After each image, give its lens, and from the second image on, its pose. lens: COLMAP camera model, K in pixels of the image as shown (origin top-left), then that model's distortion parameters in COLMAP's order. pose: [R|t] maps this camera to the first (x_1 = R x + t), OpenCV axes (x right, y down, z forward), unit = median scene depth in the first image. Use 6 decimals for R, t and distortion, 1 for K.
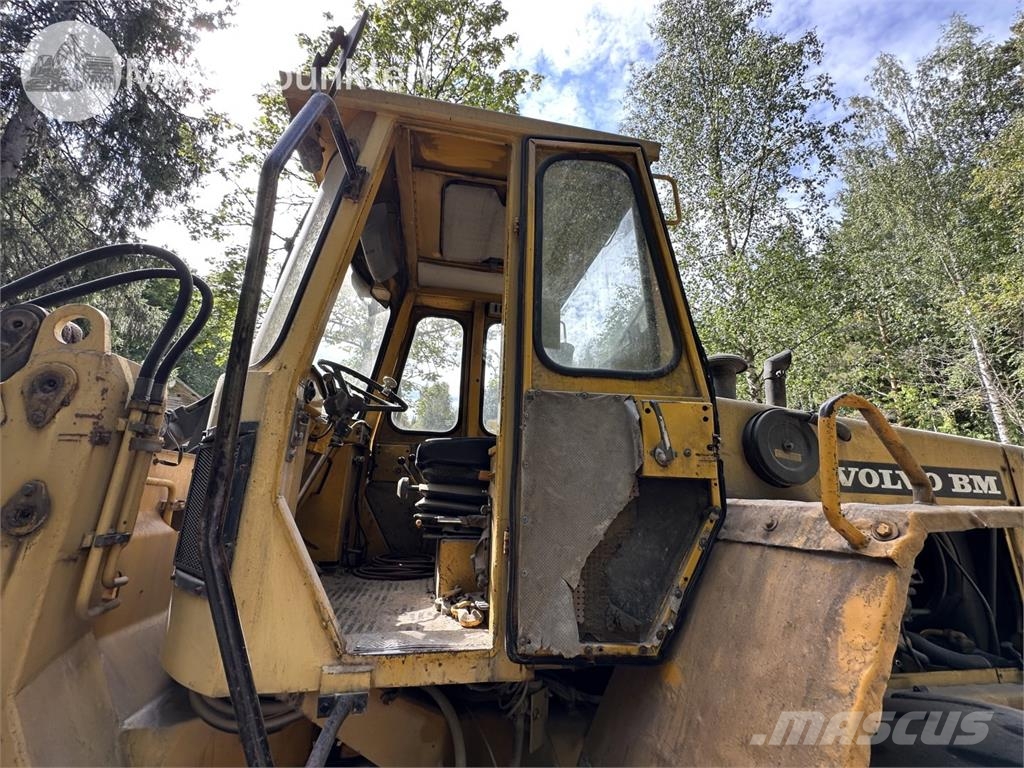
lens RADIAL K [[408.6, 0, 512.0], [0, 408.6, 384.0], [0, 0, 1]] dist [-0.001803, 0.000609]
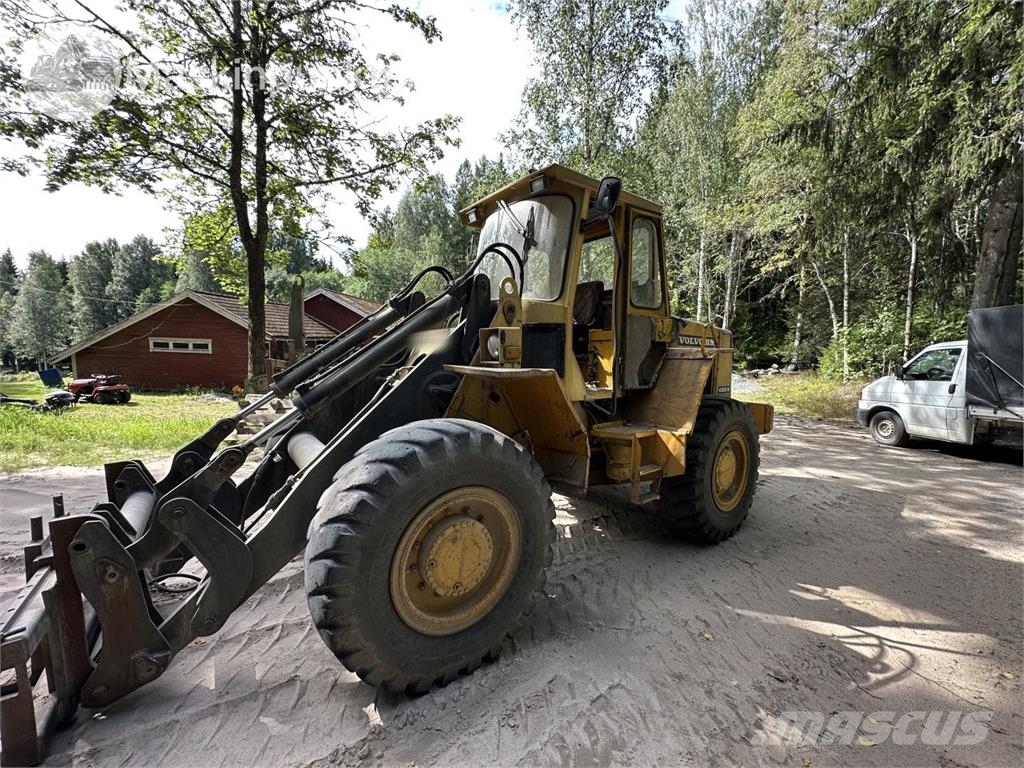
lens RADIAL K [[408.6, 0, 512.0], [0, 408.6, 384.0], [0, 0, 1]] dist [-0.001803, 0.000609]
pose [[0.894099, -0.049113, 0.445168, -1.521008], [-0.107603, 0.941300, 0.319963, -0.268156], [-0.434751, -0.333980, 0.836331, -0.969792]]
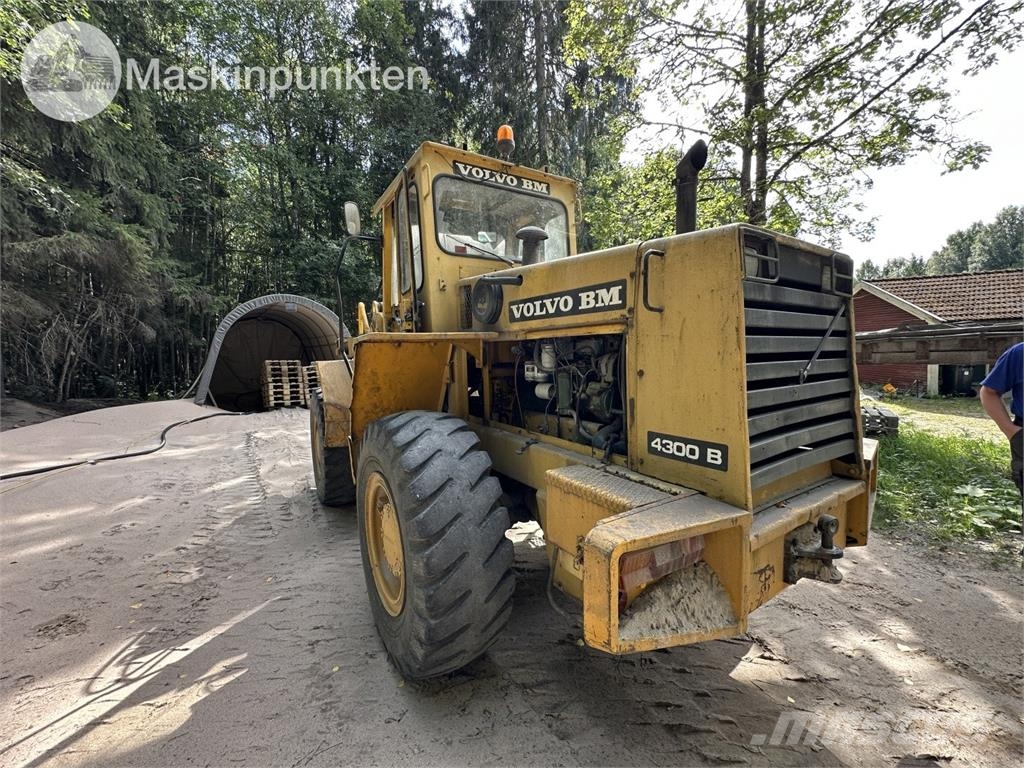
lens RADIAL K [[408.6, 0, 512.0], [0, 408.6, 384.0], [0, 0, 1]] dist [-0.001803, 0.000609]
pose [[0.367433, 0.032607, -0.929478, 2.137611], [0.280375, 0.949008, 0.144128, 0.252982], [0.886782, -0.313560, 0.339554, 0.397587]]
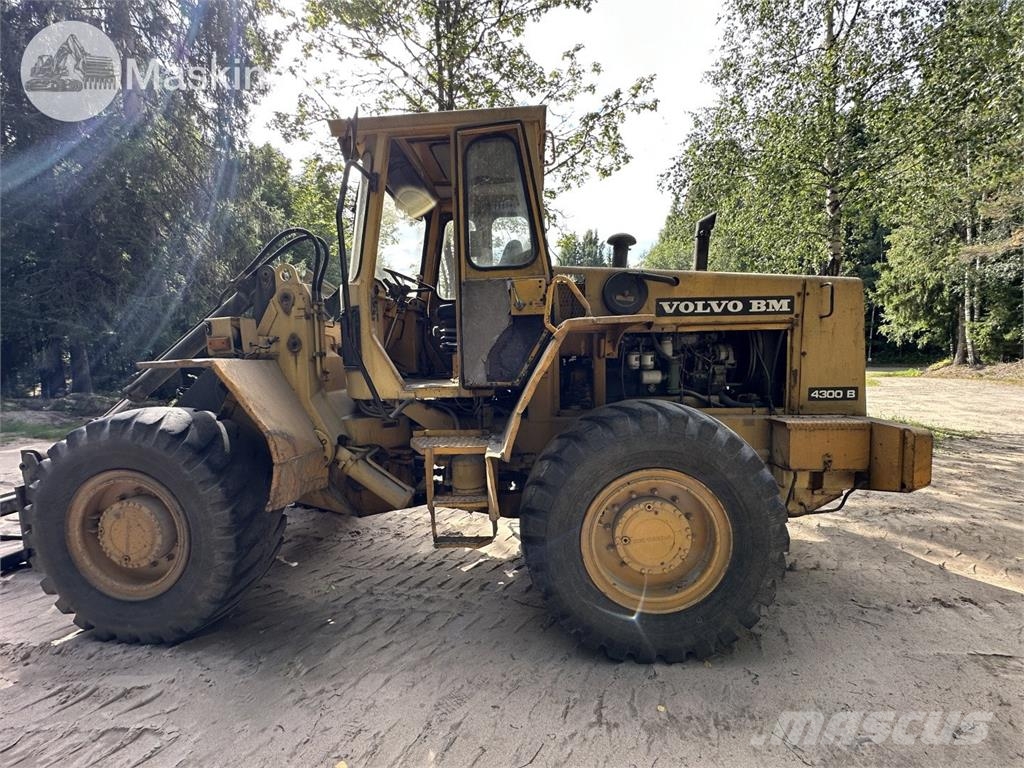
lens RADIAL K [[408.6, 0, 512.0], [0, 408.6, 384.0], [0, 0, 1]] dist [-0.001803, 0.000609]
pose [[0.967168, -0.034283, -0.251816, 0.587299], [0.116916, 0.939801, 0.321099, -0.096915], [0.225649, -0.339998, 0.912953, -0.805772]]
